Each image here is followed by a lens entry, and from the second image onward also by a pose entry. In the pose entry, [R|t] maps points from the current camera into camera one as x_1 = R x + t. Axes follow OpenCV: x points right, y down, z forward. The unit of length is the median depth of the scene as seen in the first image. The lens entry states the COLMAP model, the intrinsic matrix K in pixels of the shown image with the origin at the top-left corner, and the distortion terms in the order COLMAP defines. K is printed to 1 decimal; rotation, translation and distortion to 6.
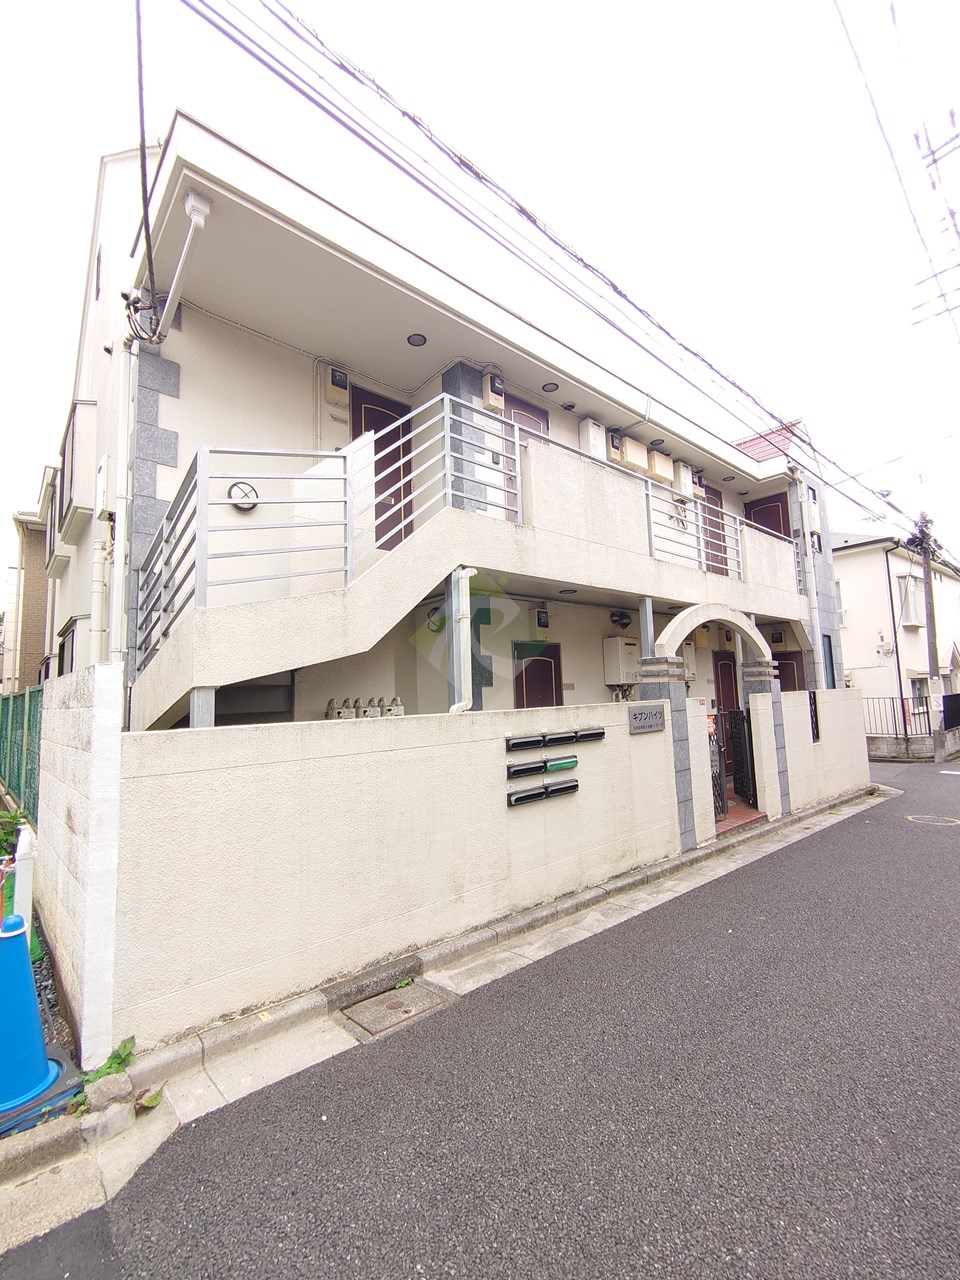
lens RADIAL K [[538.3, 0, 480.1], [0, 538.3, 642.3], [0, 0, 1]] dist [-0.003003, -0.000160]
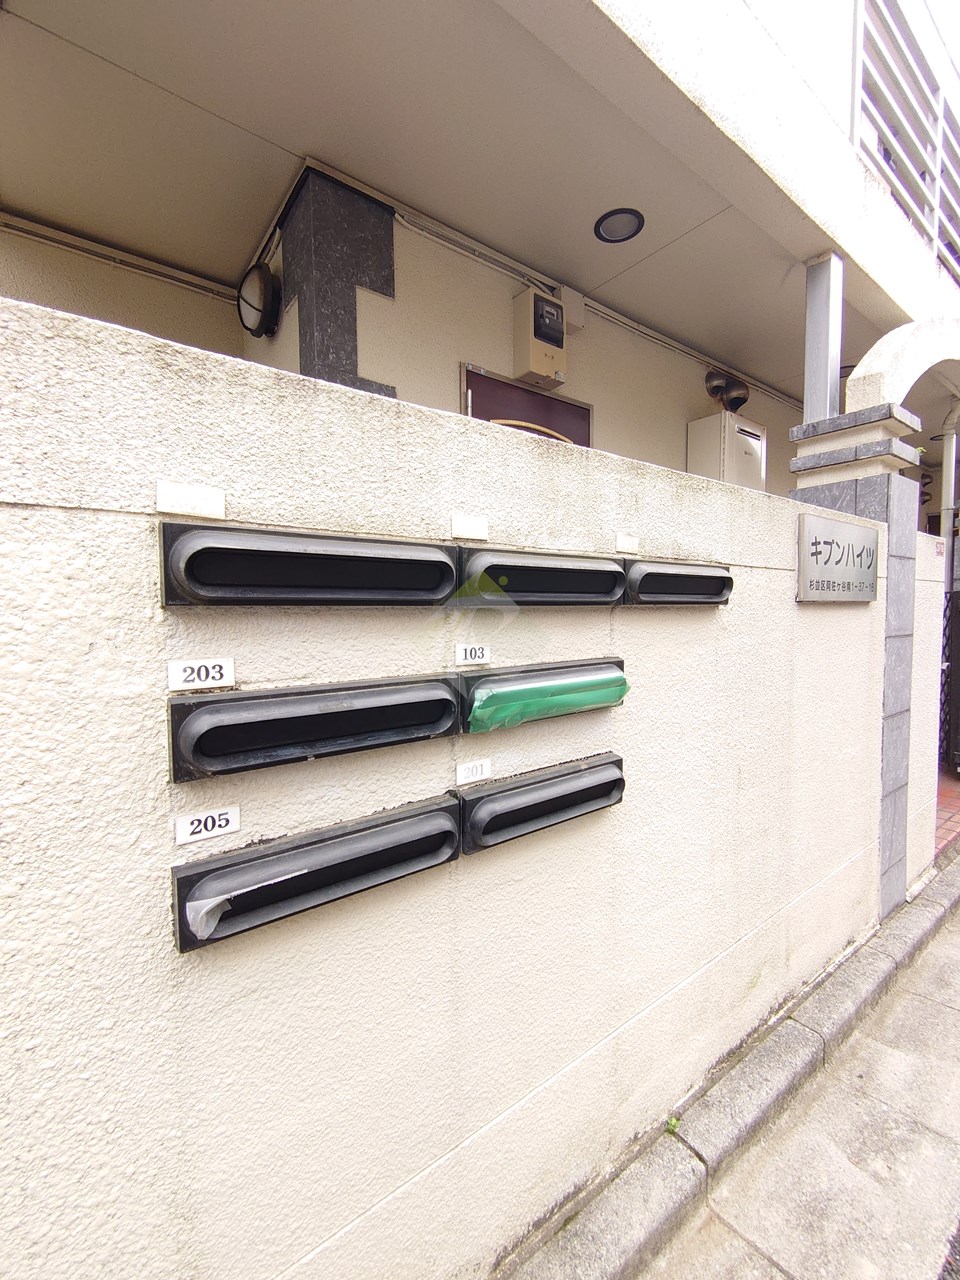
lens RADIAL K [[538.3, 0, 481.0], [0, 538.3, 638.0], [0, 0, 1]] dist [-0.003003, -0.000160]
pose [[0.997205, 0.028570, -0.069037, 0.134180], [-0.018105, 0.988866, 0.147706, 0.168897], [0.072489, -0.146043, 0.986619, 0.769937]]
